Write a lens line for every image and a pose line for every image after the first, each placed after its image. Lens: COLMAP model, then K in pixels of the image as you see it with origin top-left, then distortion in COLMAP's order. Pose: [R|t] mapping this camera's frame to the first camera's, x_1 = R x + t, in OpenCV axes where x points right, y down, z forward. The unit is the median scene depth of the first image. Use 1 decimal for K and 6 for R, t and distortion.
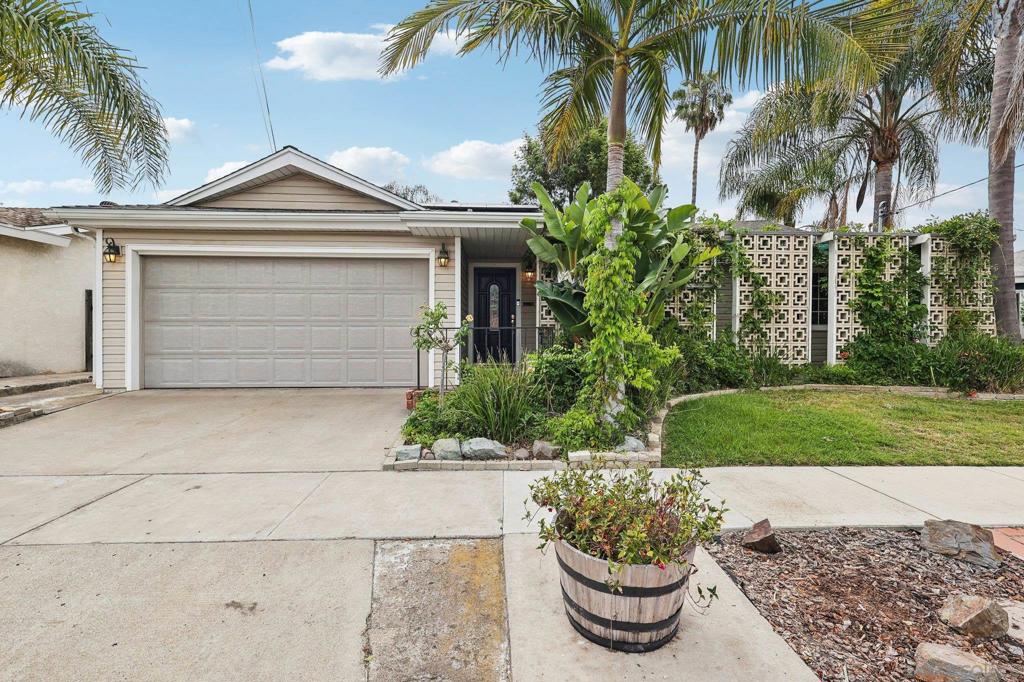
lens RADIAL K [[461.5, 0, 512.2], [0, 461.5, 334.1], [0, 0, 1]] dist [-0.001756, 0.000592]
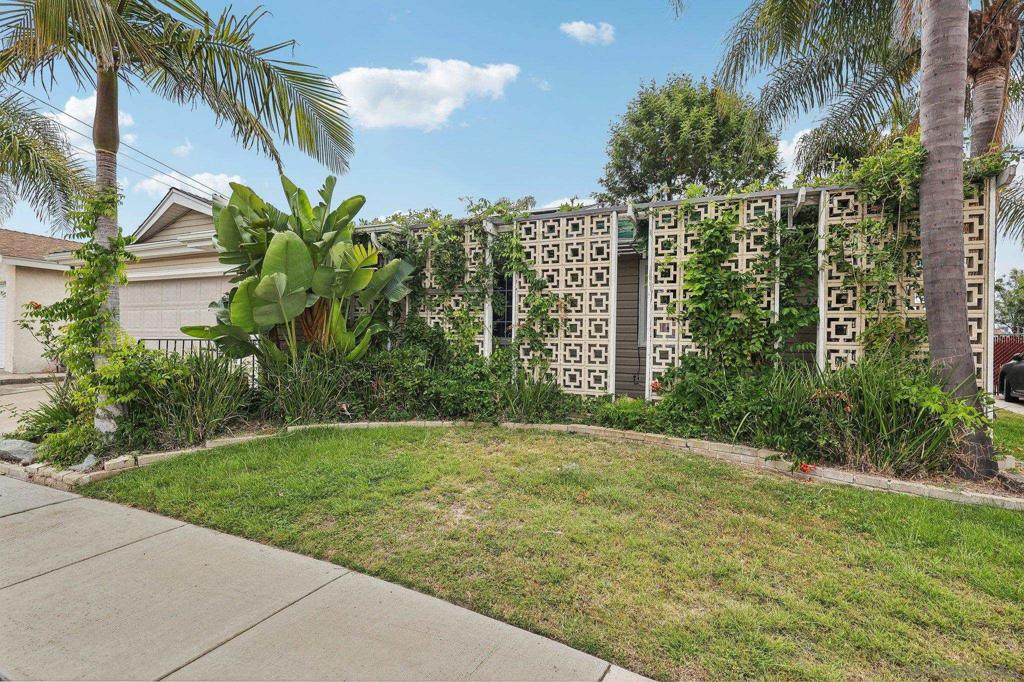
lens RADIAL K [[461.1, 0, 512.3], [0, 461.1, 343.4], [0, 0, 1]] dist [-0.002448, -0.000150]
pose [[0.893373, 0.014865, -0.449070, 0.824428], [-0.020044, 0.999776, -0.006782, -0.007370], [0.448869, 0.015060, 0.893471, 0.308713]]
